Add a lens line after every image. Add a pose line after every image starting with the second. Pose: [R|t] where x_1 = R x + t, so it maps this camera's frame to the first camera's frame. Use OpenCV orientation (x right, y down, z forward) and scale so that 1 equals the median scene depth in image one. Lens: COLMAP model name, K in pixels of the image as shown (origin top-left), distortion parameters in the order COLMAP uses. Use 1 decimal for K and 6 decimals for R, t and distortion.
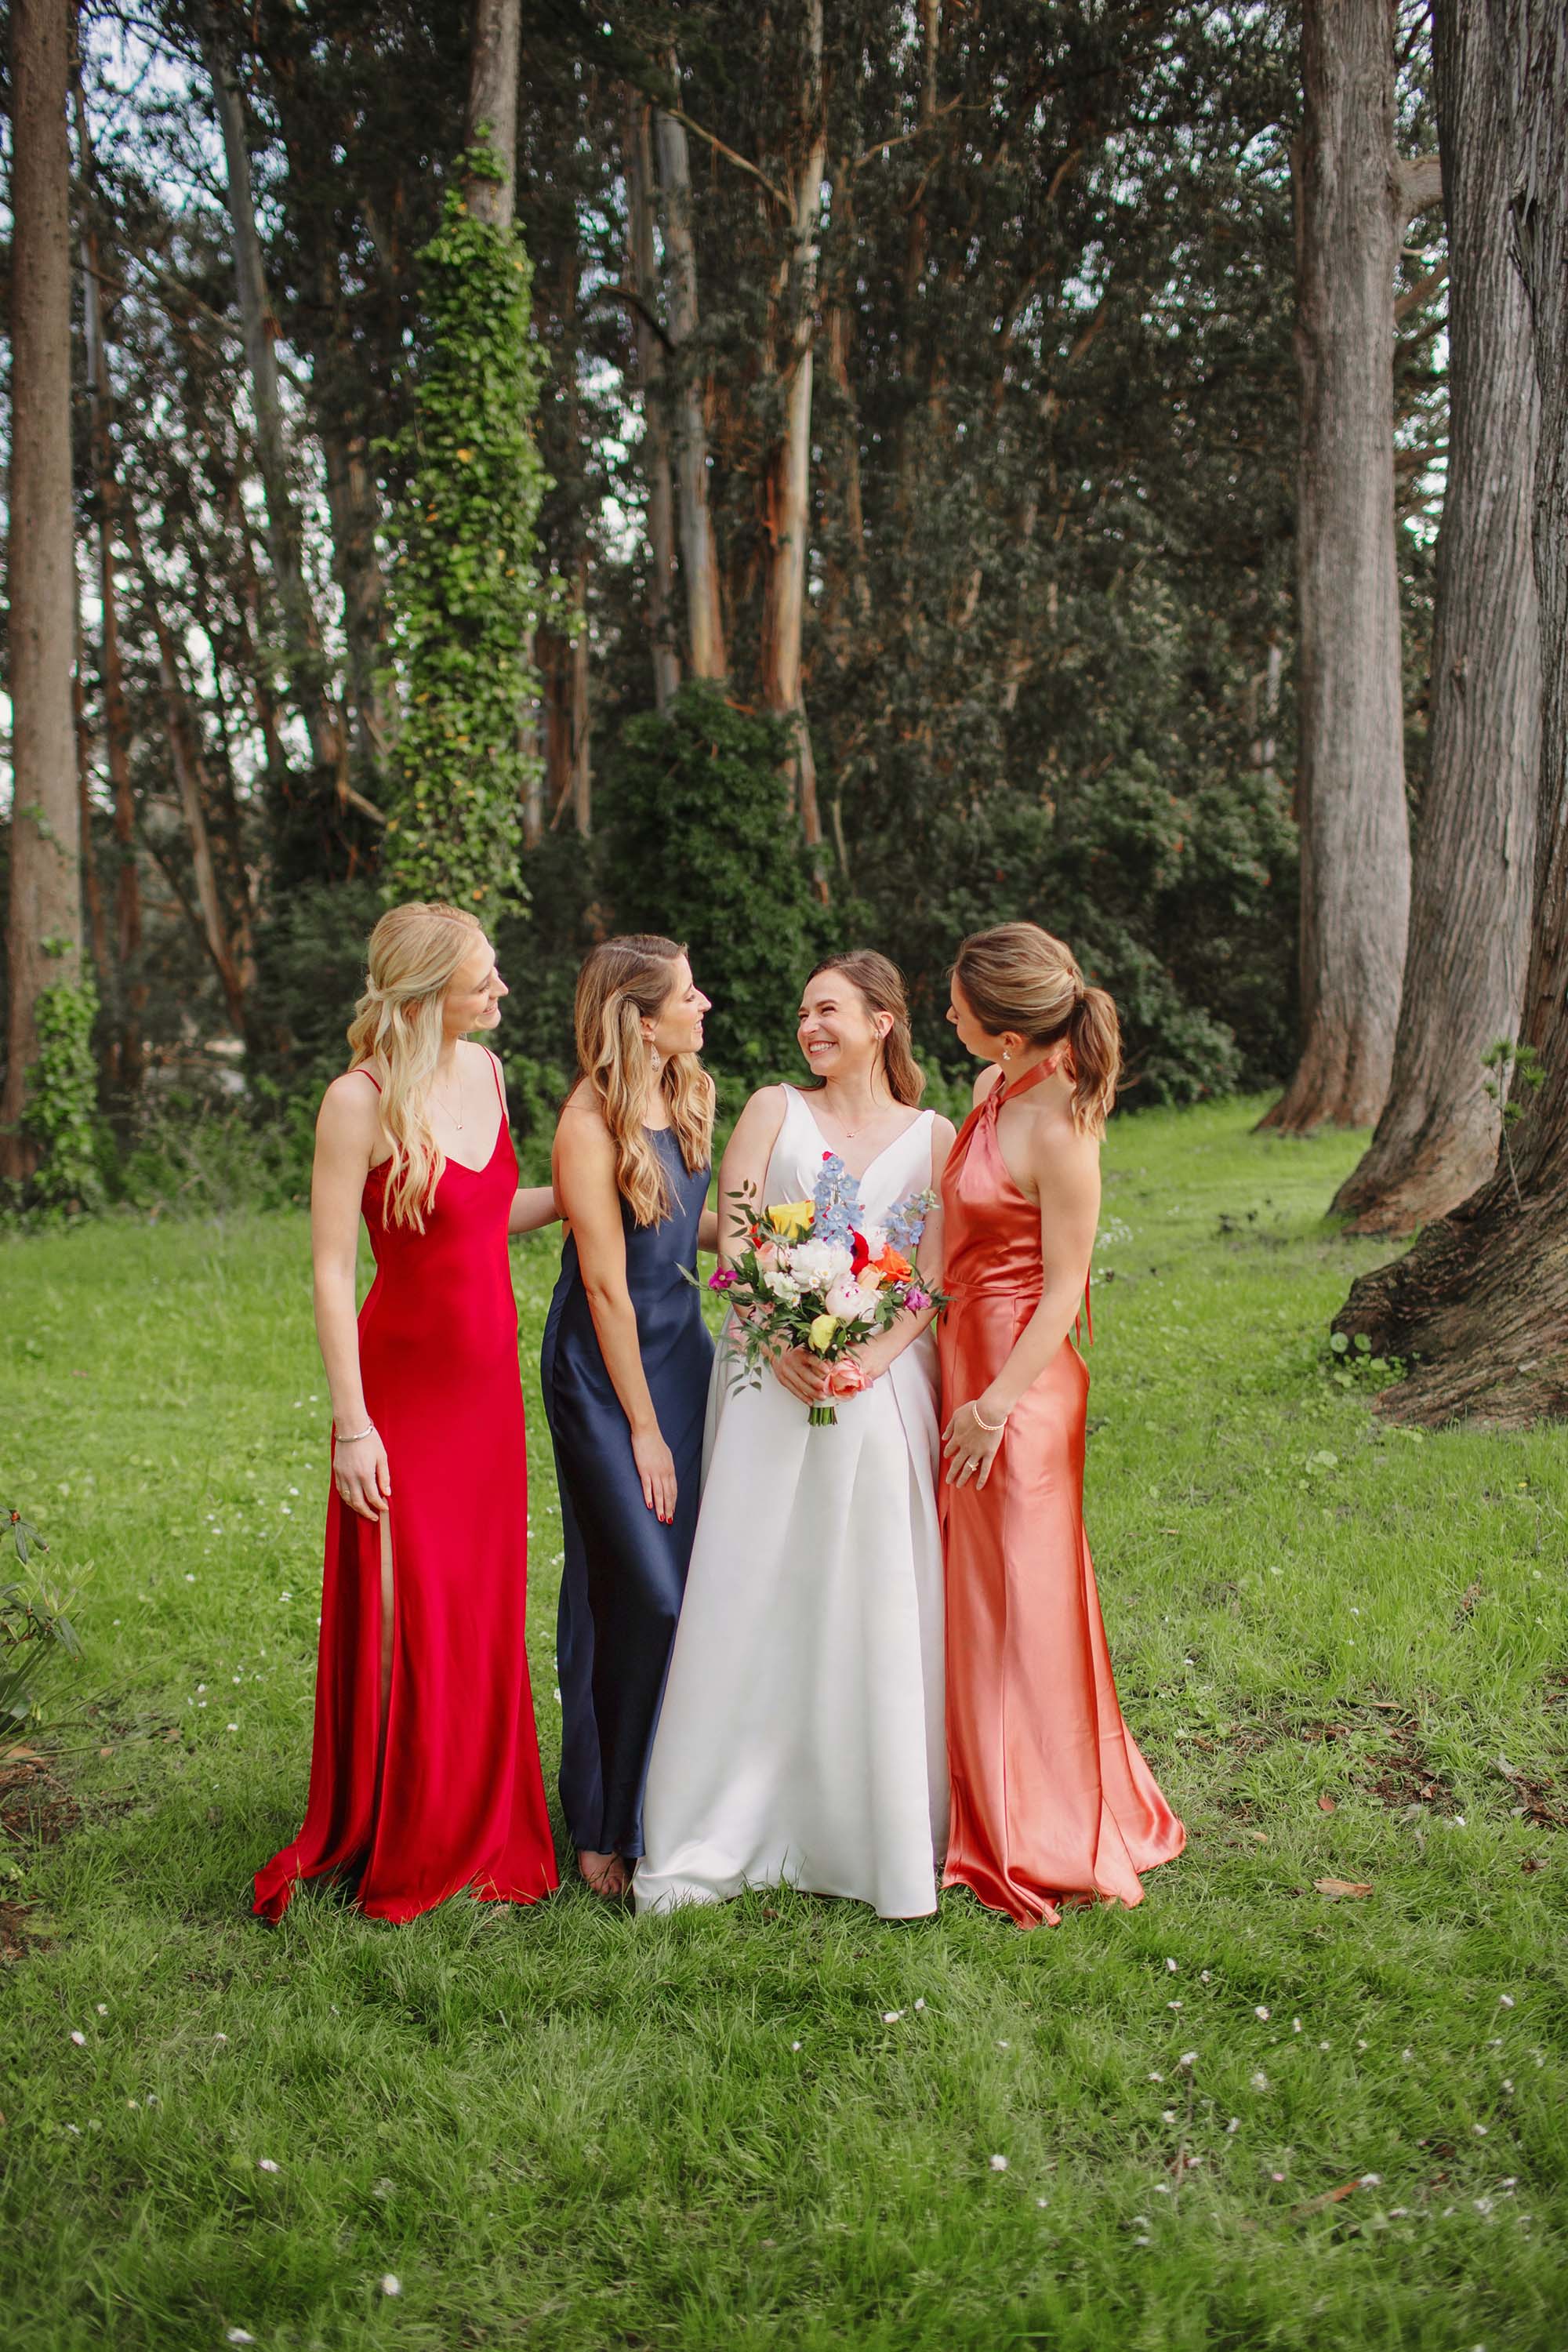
lens RADIAL K [[2256.4, 0, 796.6], [0, 2256.4, 1178.9], [0, 0, 1]] dist [-0.106878, 0.136992]
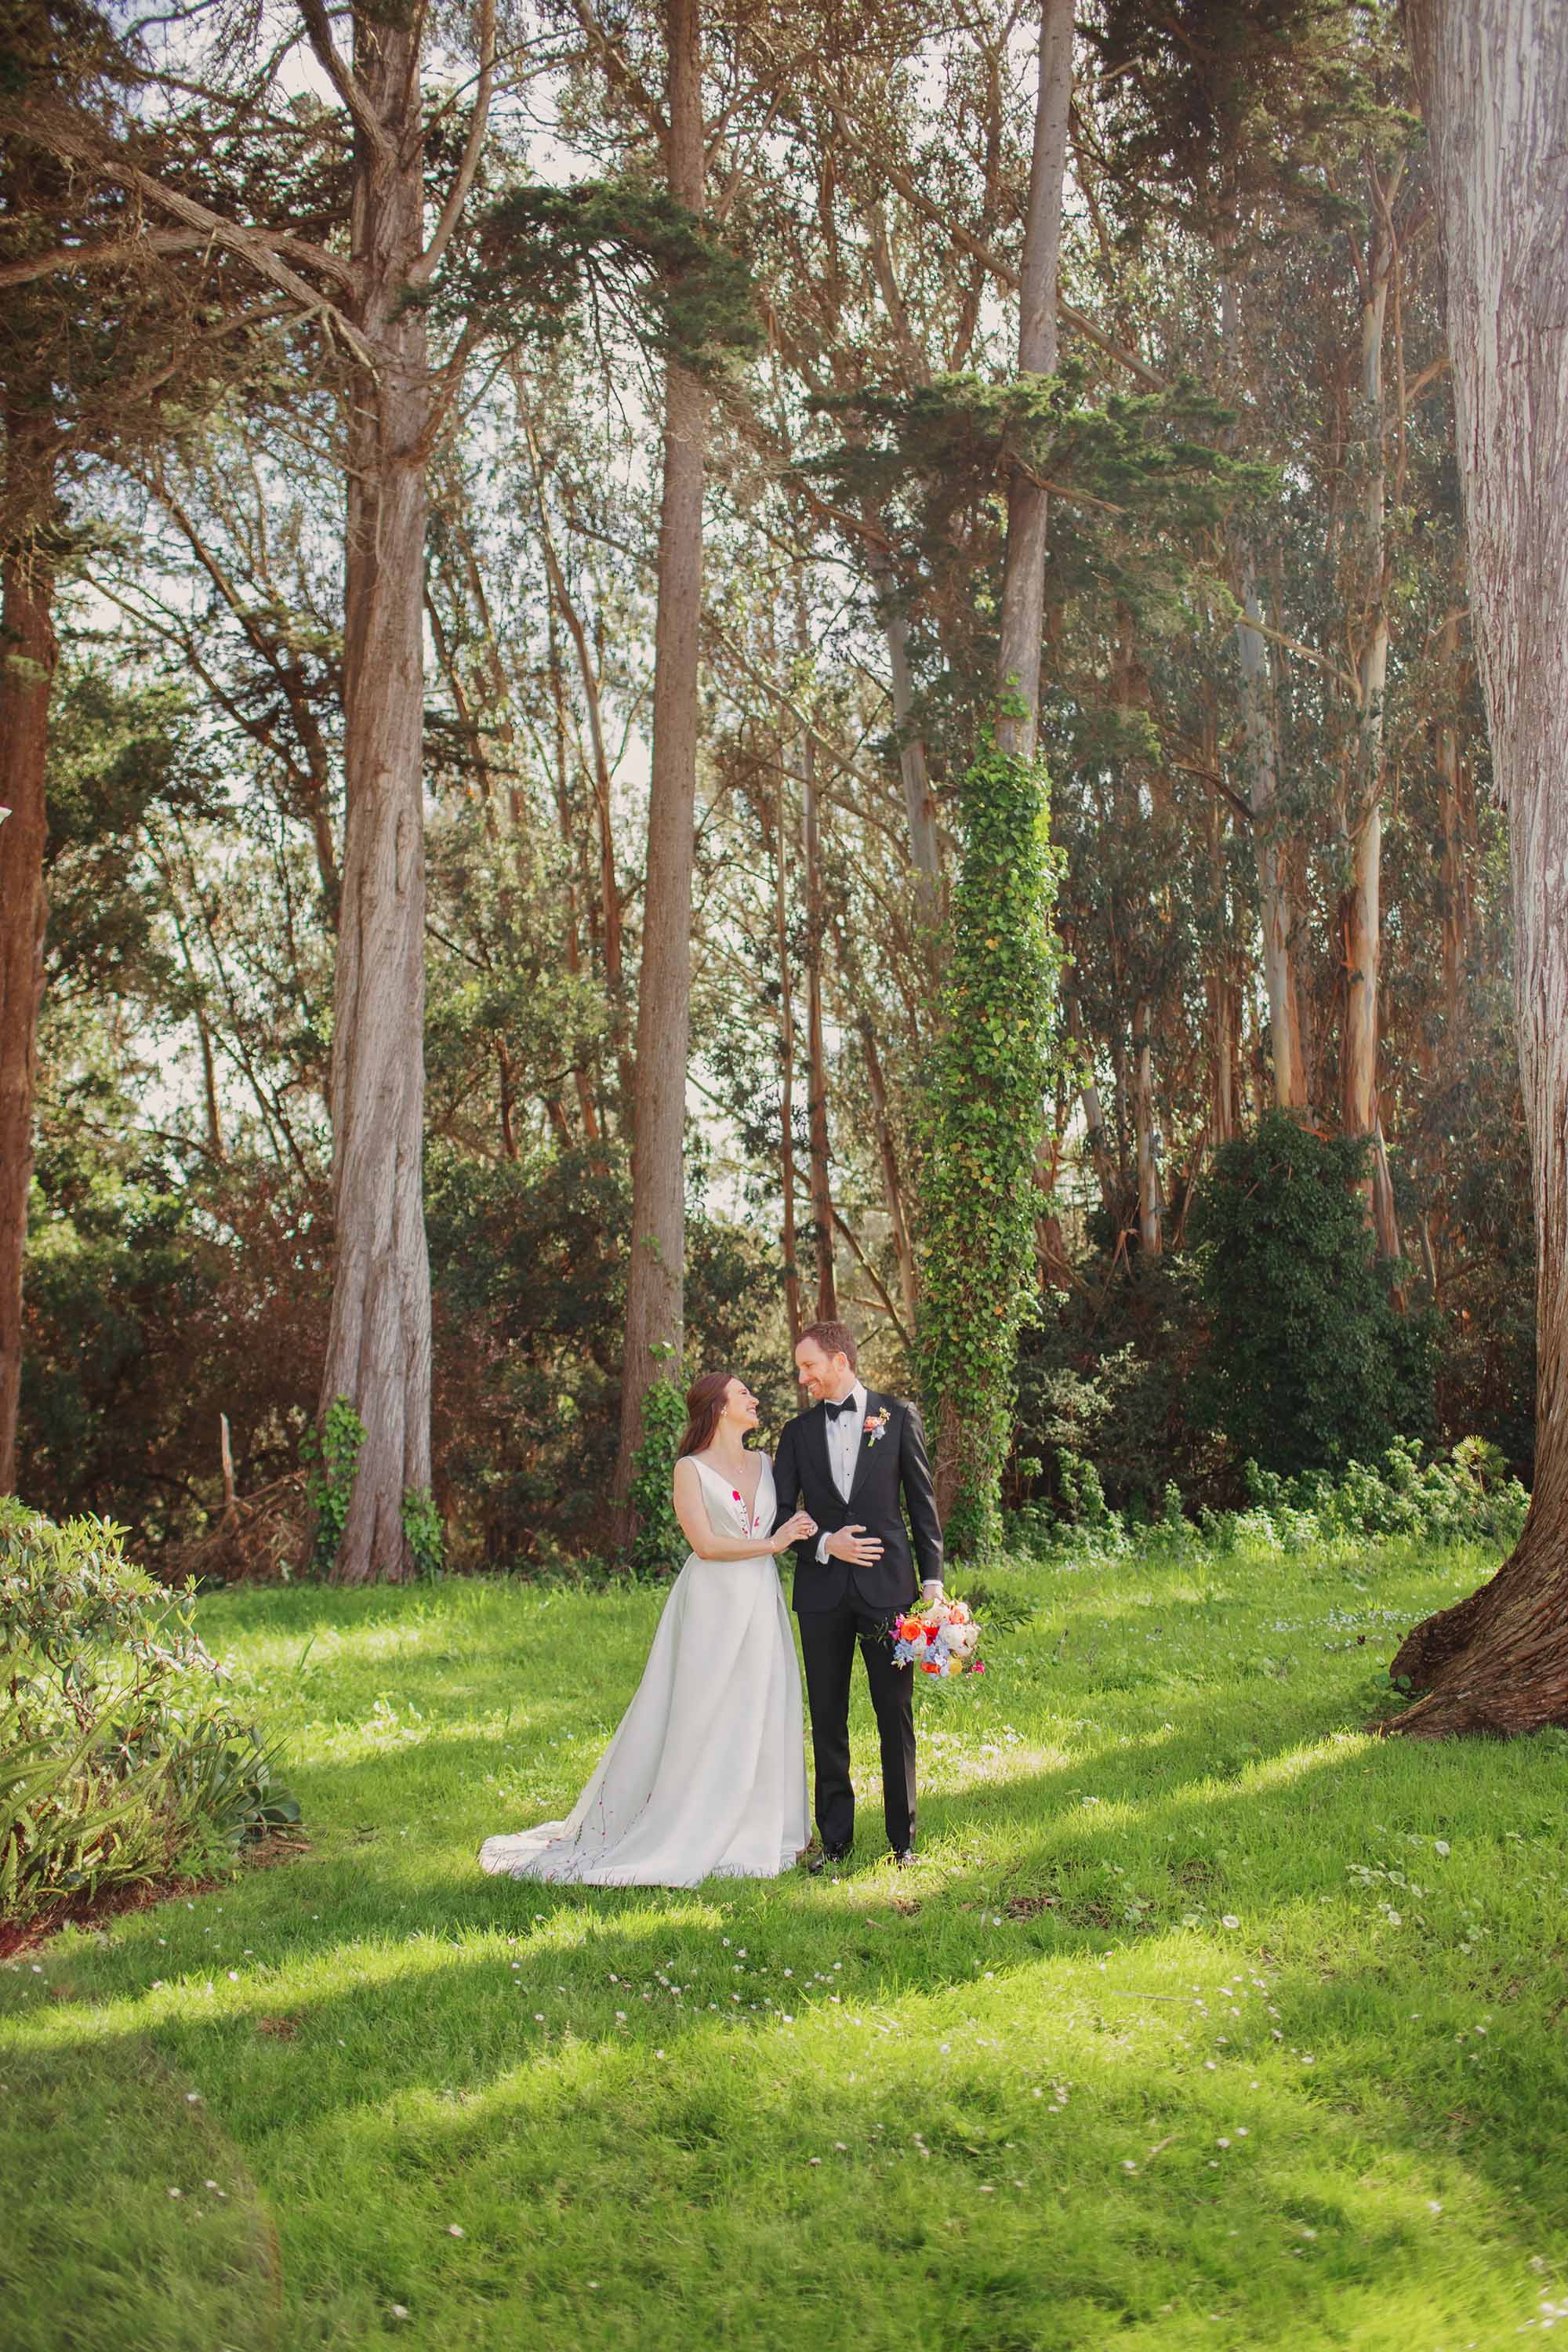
lens RADIAL K [[2258.9, 0, 796.0], [0, 2258.9, 1177.3], [0, 0, 1]] dist [-0.105380, 0.142457]
pose [[0.944357, -0.023881, -0.328053, 0.143364], [-0.034294, 0.984776, -0.170411, 0.009012], [0.327129, 0.172179, 0.929162, -0.134971]]
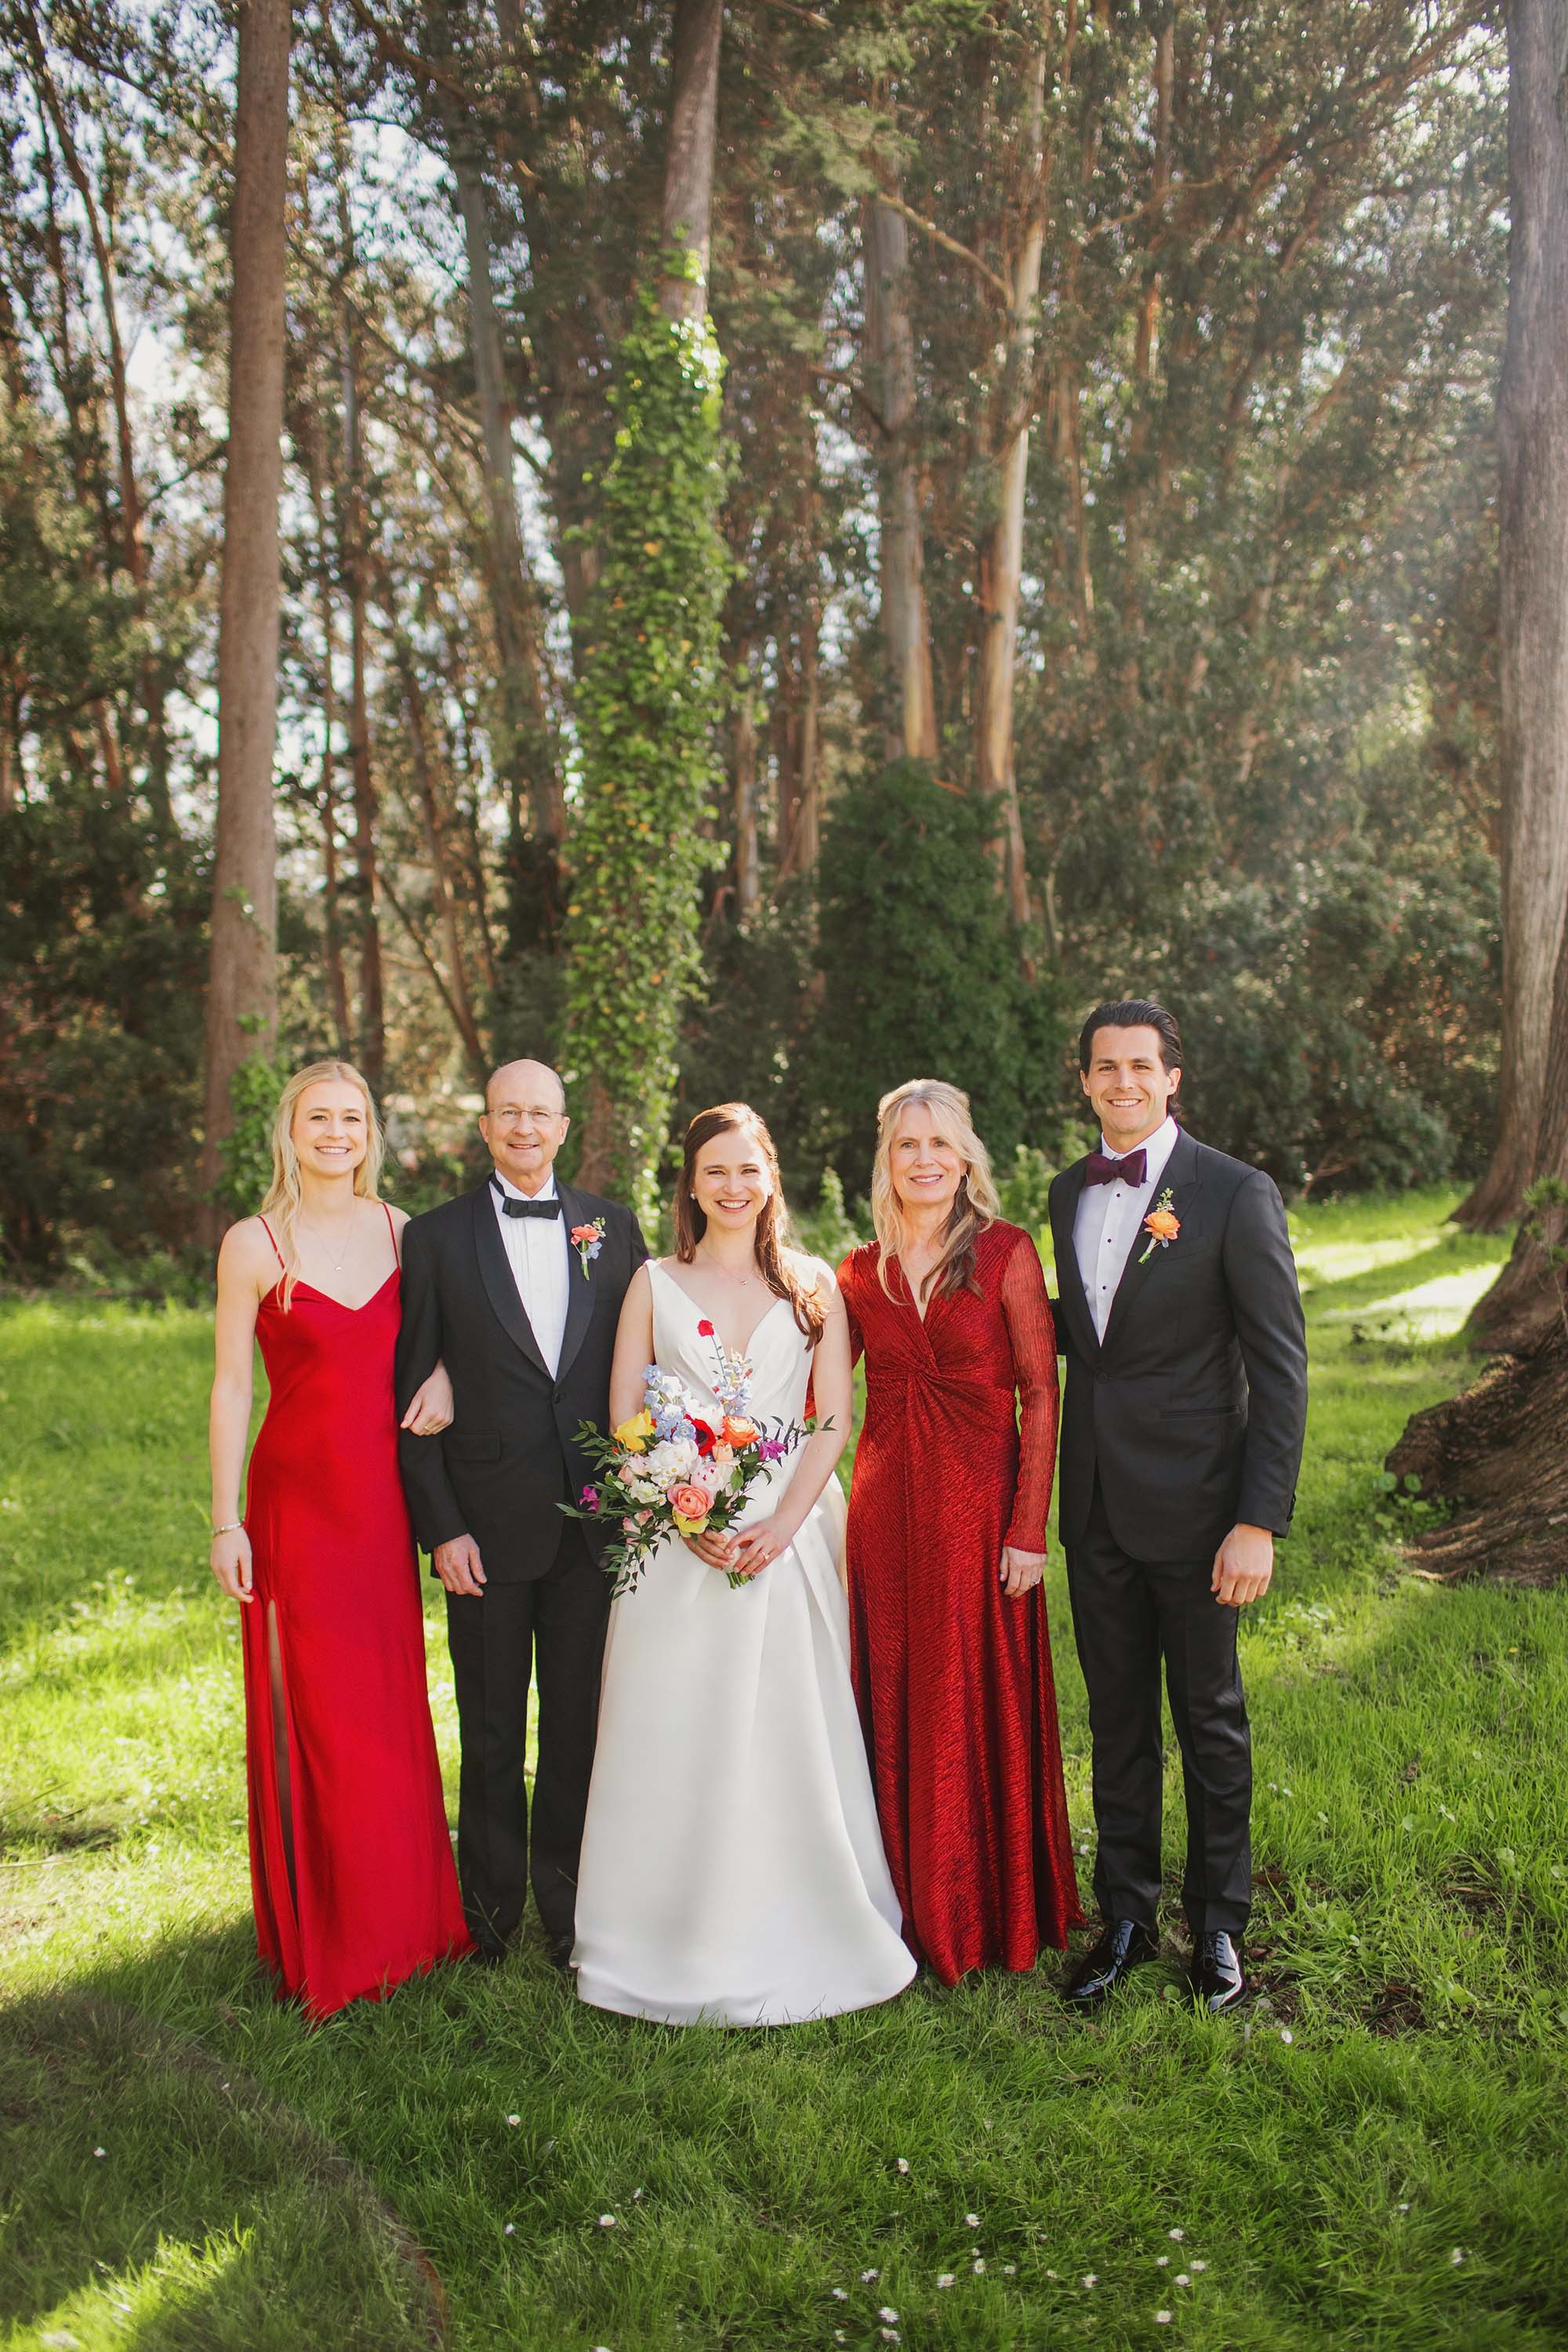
lens RADIAL K [[2258.9, 0, 796.0], [0, 2258.9, 1177.3], [0, 0, 1]] dist [-0.105380, 0.142457]
pose [[0.993341, 0.019198, -0.113598, 0.037919], [-0.022233, 0.999427, -0.025516, -0.011883], [0.113043, 0.027872, 0.993199, -0.003243]]
